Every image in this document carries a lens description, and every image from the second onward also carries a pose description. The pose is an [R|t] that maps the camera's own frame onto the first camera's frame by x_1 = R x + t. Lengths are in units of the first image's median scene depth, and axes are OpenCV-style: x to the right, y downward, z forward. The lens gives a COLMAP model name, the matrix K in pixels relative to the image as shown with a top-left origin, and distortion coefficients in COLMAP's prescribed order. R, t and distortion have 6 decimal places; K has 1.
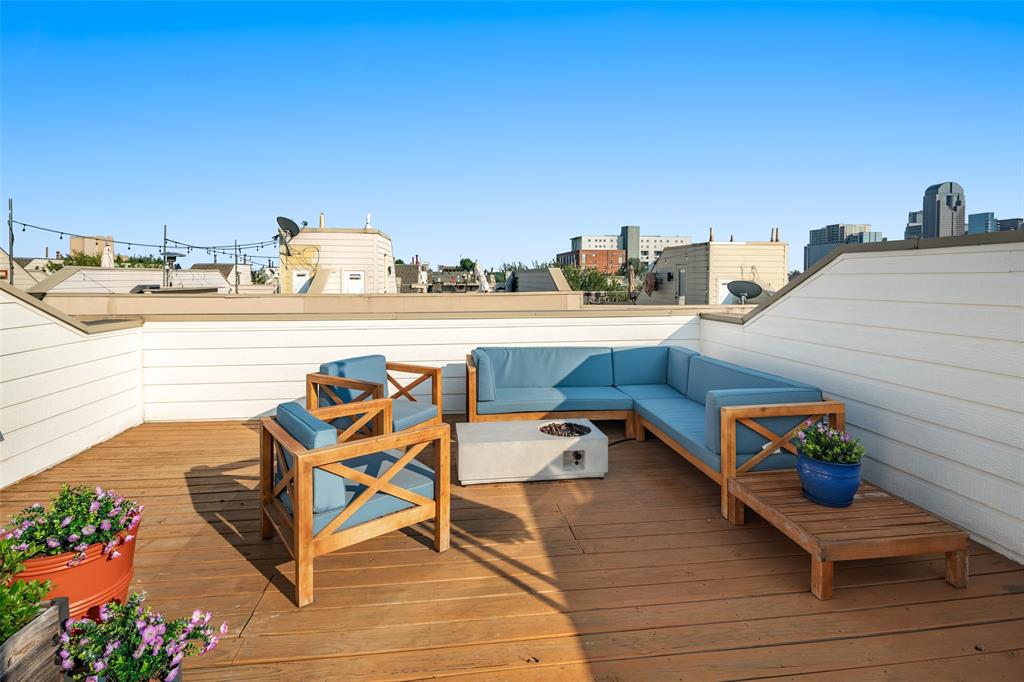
lens RADIAL K [[492.7, 0, 508.0], [0, 492.7, 281.9], [0, 0, 1]] dist [0.002911, 0.000303]
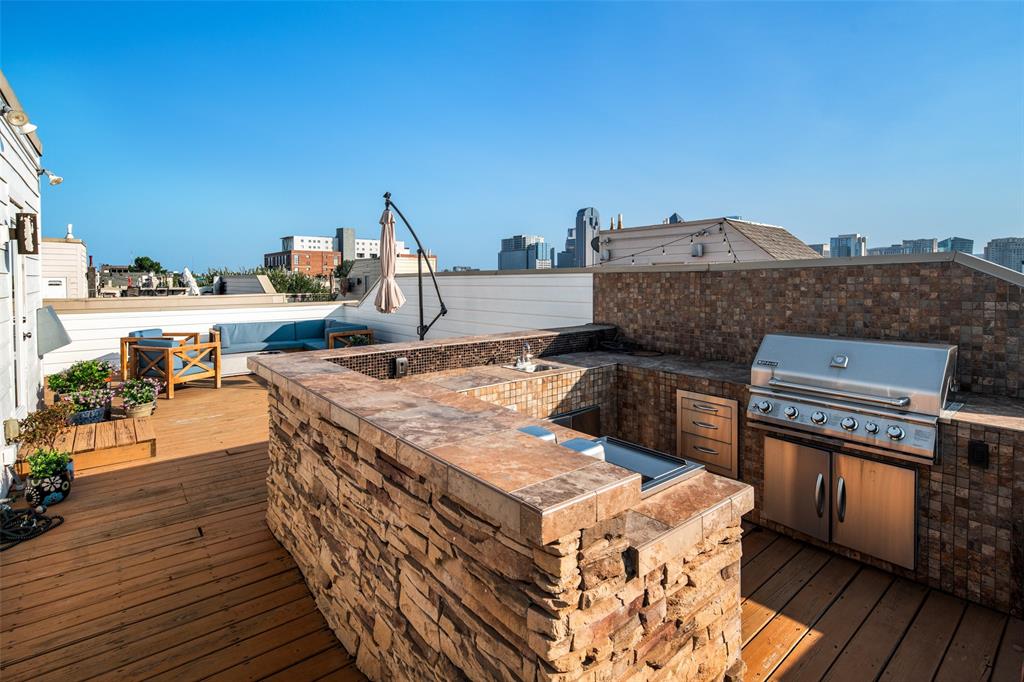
lens RADIAL K [[492.7, 0, 508.0], [0, 492.7, 281.9], [0, 0, 1]] dist [0.002911, 0.000303]
pose [[0.848788, -0.003203, 0.528724, -0.011266], [0.004786, 0.999987, -0.001625, -0.001703], [-0.528712, 0.003910, 0.848792, -0.116312]]
